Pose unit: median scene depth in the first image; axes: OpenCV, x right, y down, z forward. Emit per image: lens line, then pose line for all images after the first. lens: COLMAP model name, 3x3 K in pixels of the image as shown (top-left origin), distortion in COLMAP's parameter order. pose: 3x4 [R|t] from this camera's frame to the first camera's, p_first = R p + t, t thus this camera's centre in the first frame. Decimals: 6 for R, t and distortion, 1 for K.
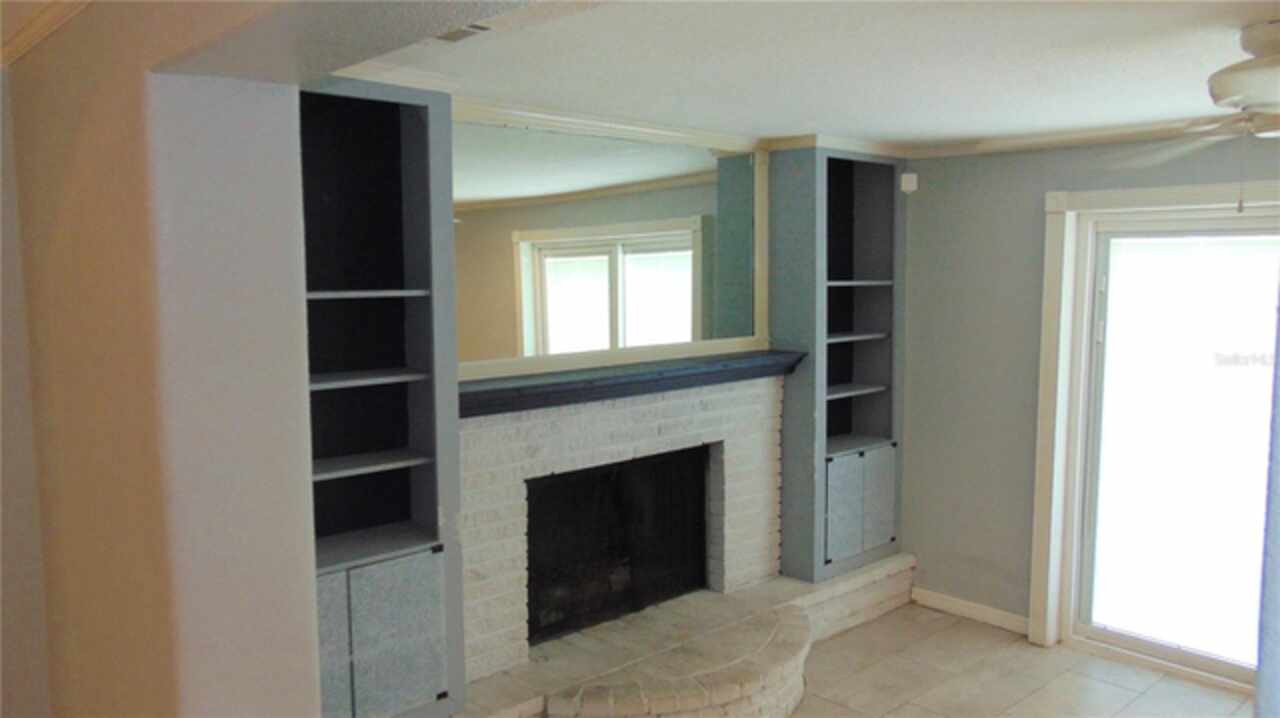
lens RADIAL K [[951.7, 0, 640.0], [0, 951.7, 359.0], [0, 0, 1]] dist [-0.047821, 0.090726]
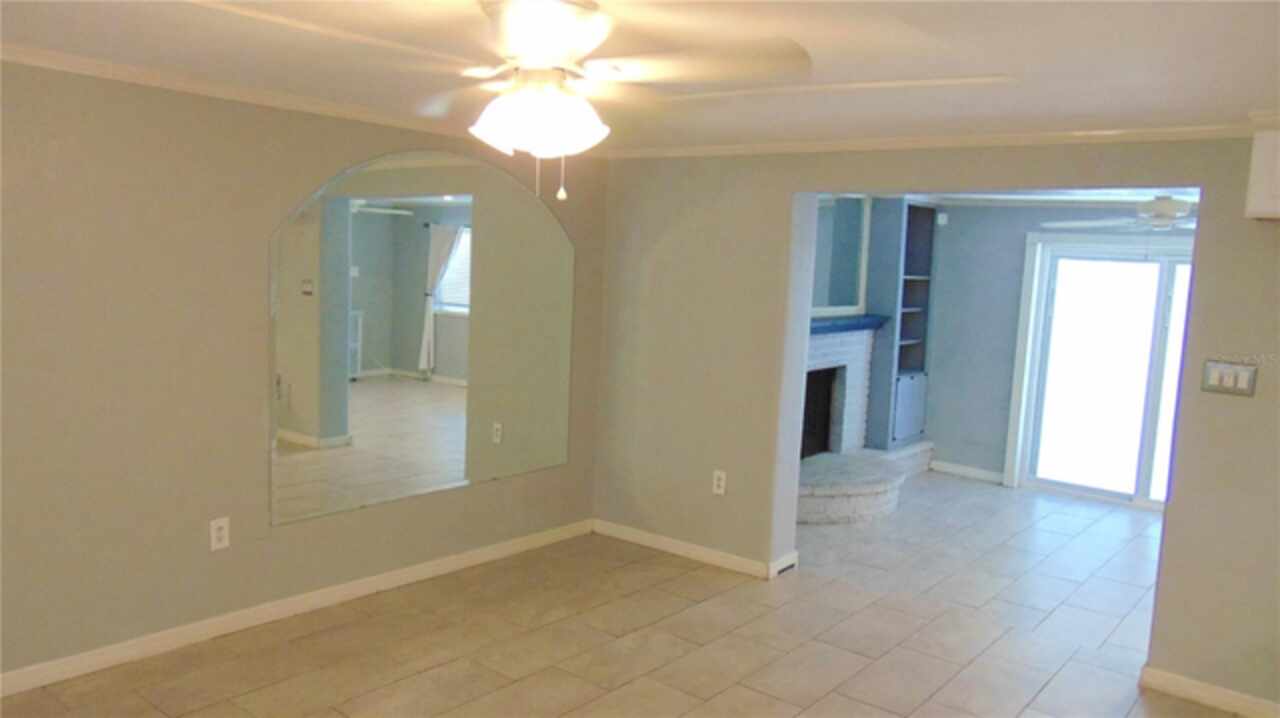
lens RADIAL K [[951.7, 0, 640.0], [0, 951.7, 359.0], [0, 0, 1]] dist [-0.047821, 0.090726]
pose [[0.989377, 0.034800, 0.141144, -0.512534], [-0.037771, 0.999117, 0.018424, 0.055534], [-0.140378, -0.023559, 0.989818, -0.641170]]
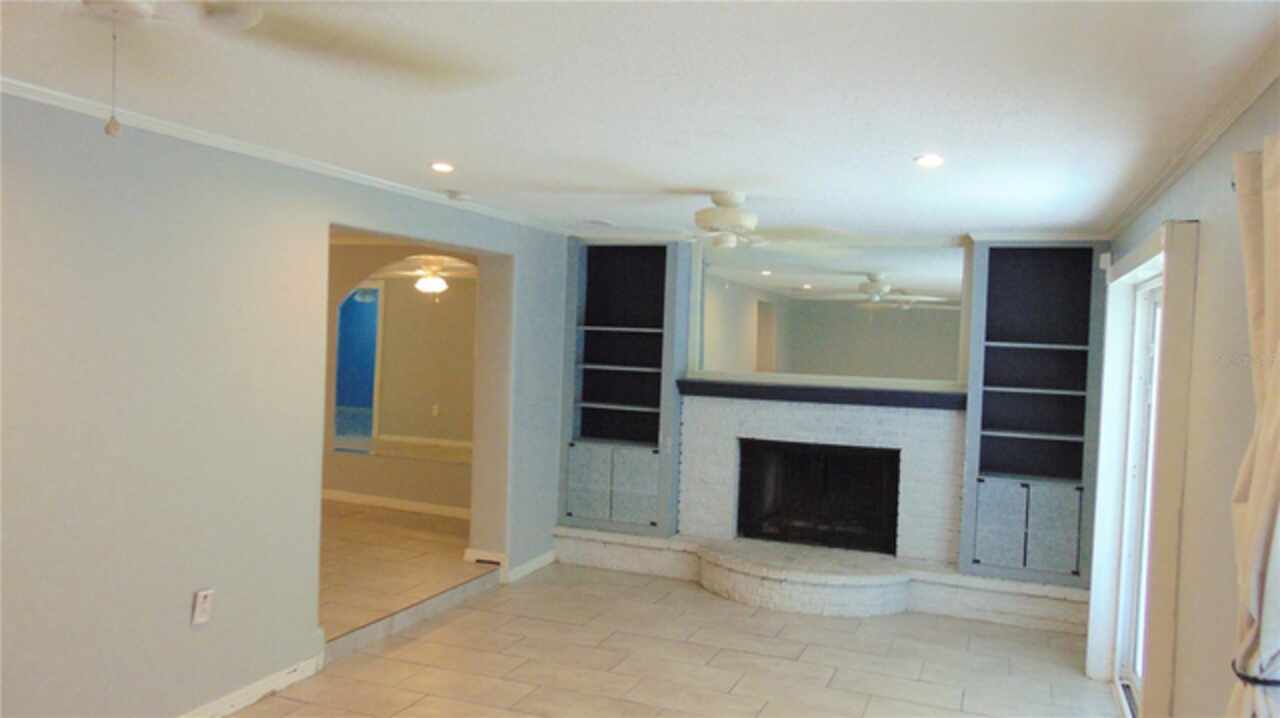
lens RADIAL K [[951.7, 0, 640.0], [0, 951.7, 359.0], [0, 0, 1]] dist [-0.047821, 0.090726]
pose [[0.419043, 0.055316, -0.906280, 1.166784], [-0.115252, 0.993309, 0.007338, -0.013609], [0.900622, 0.101376, 0.422615, 0.028452]]
